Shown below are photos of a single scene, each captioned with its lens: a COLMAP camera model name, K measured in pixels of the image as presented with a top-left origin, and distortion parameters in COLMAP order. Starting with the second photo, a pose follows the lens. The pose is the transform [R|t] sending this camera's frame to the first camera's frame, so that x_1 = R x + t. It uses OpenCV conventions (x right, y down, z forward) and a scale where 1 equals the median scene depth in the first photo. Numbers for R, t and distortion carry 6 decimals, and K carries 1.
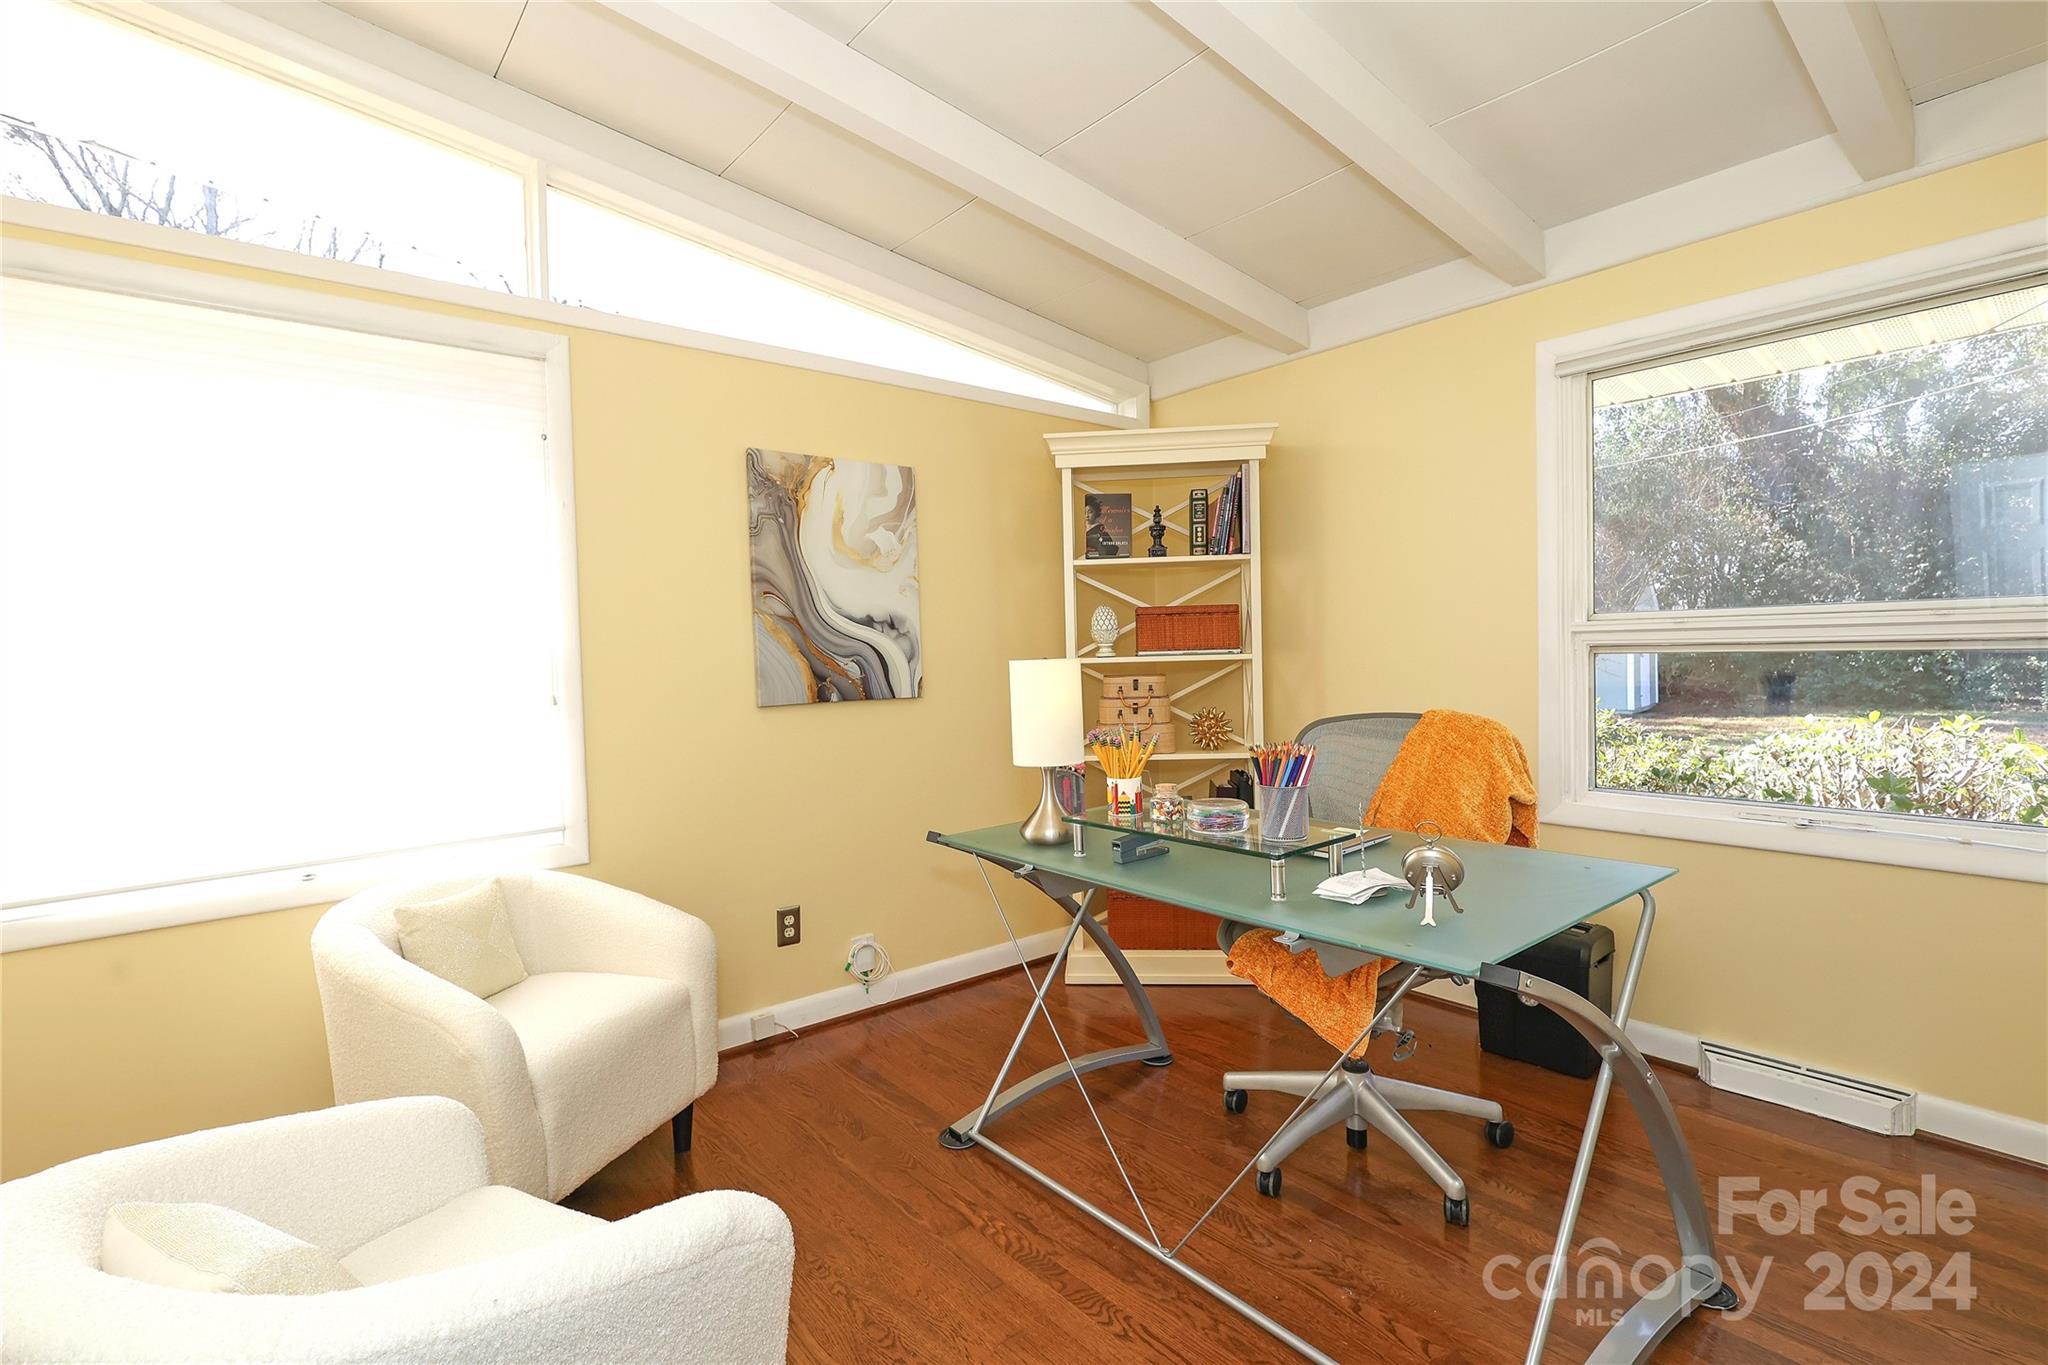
lens RADIAL K [[938.7, 0, 1030.4], [0, 938.7, 675.7], [0, 0, 1]] dist [0.000173, -0.000015]
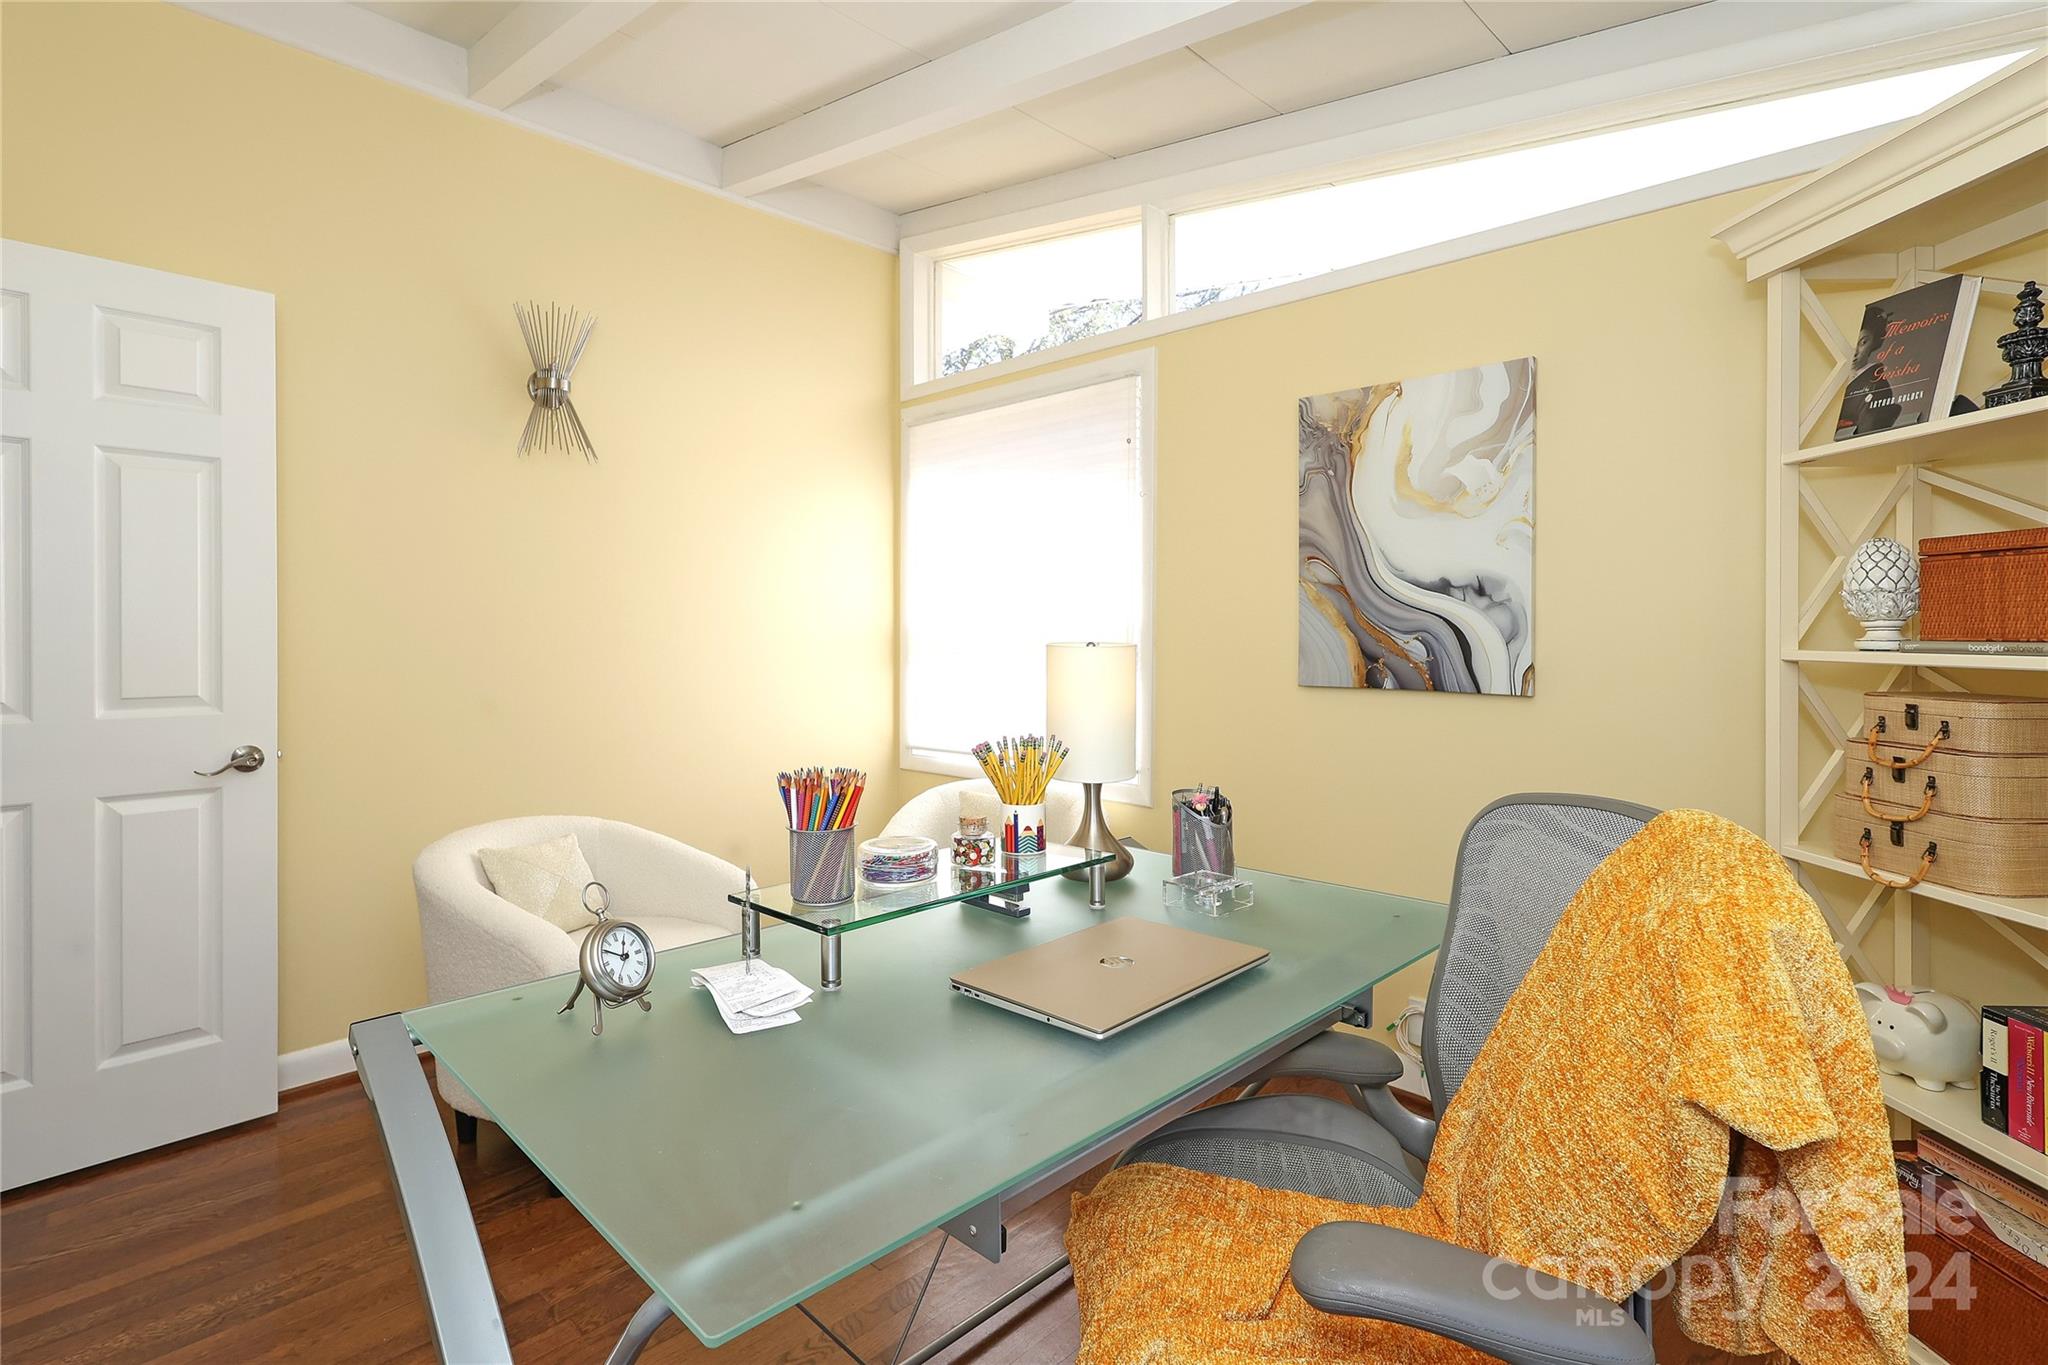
lens RADIAL K [[984.7, 0, 1020.5], [0, 984.7, 636.6], [0, 0, 1]] dist [0.000833, -0.000032]
pose [[0.106743, 0.032095, -0.993768, 0.575192], [-0.031681, 0.999081, 0.028864, -0.030344], [0.993782, 0.028403, 0.107662, 0.589424]]
